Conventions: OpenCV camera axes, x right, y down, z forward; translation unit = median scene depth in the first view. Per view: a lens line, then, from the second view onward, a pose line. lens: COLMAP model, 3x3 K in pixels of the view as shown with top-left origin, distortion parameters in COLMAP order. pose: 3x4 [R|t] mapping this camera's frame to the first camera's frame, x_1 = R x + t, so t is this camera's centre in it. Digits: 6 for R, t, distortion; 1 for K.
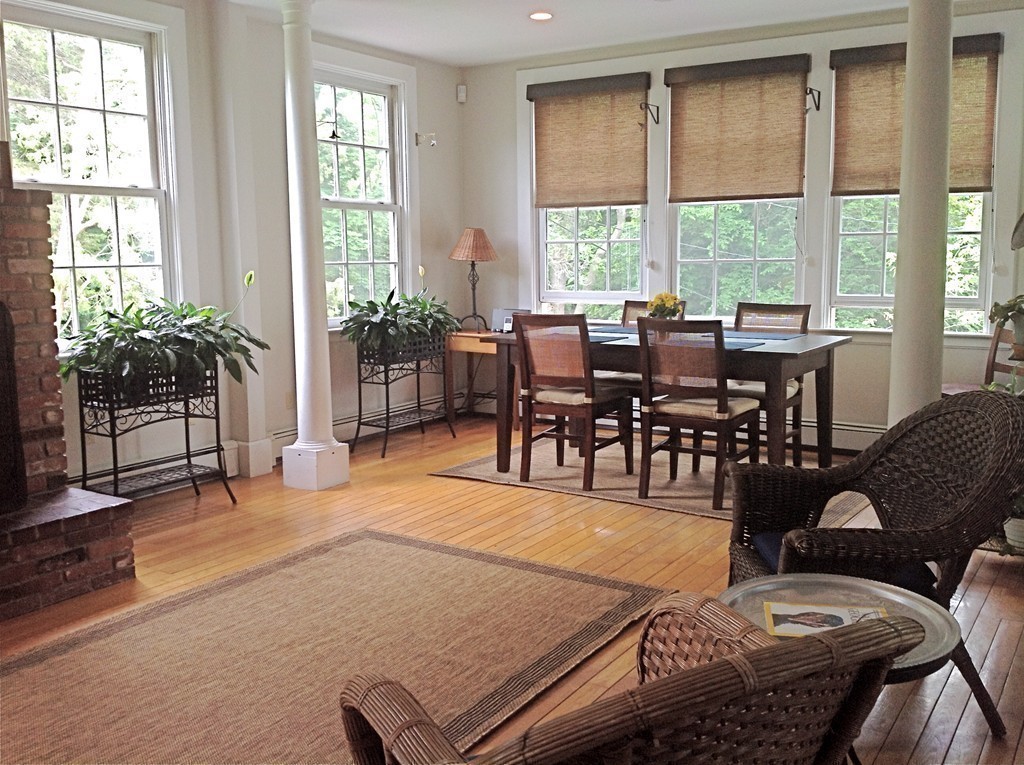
lens RADIAL K [[979.2, 0, 512.0], [0, 979.2, 382.5], [0, 0, 1]] dist [0.167350, -0.373412]
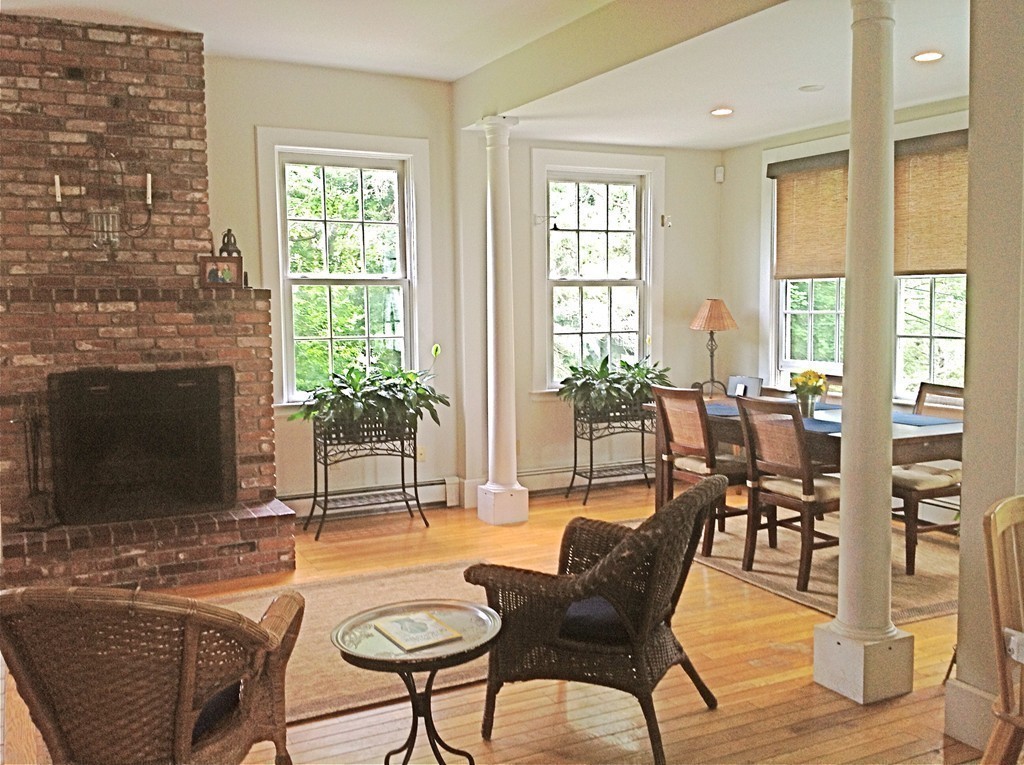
lens RADIAL K [[979.2, 0, 512.0], [0, 979.2, 382.5], [0, 0, 1]] dist [0.167350, -0.373412]
pose [[0.862381, 0.043809, -0.504361, 0.421625], [-0.066031, 0.997472, -0.026262, -0.033979], [0.501936, 0.055951, 0.863093, -0.030999]]
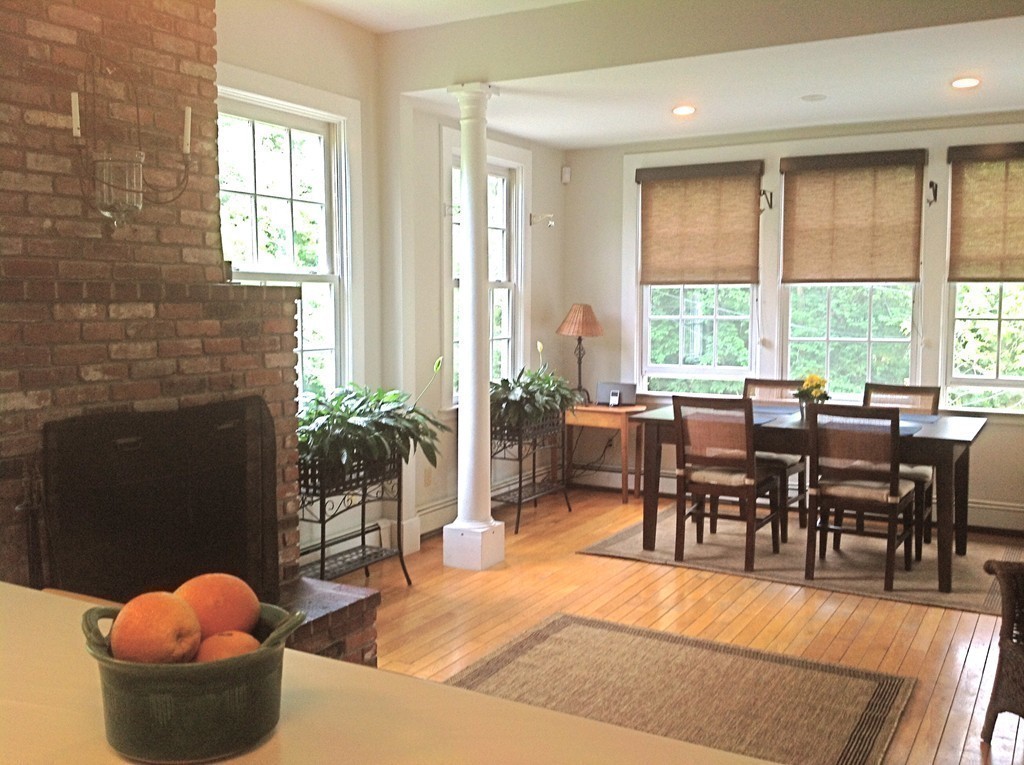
lens RADIAL K [[979.2, 0, 512.0], [0, 979.2, 382.5], [0, 0, 1]] dist [0.167350, -0.373412]
pose [[0.998180, 0.004613, 0.060128, -0.231244], [-0.001620, 0.998761, -0.049733, -0.032946], [-0.060283, 0.049545, 0.996951, -0.016802]]
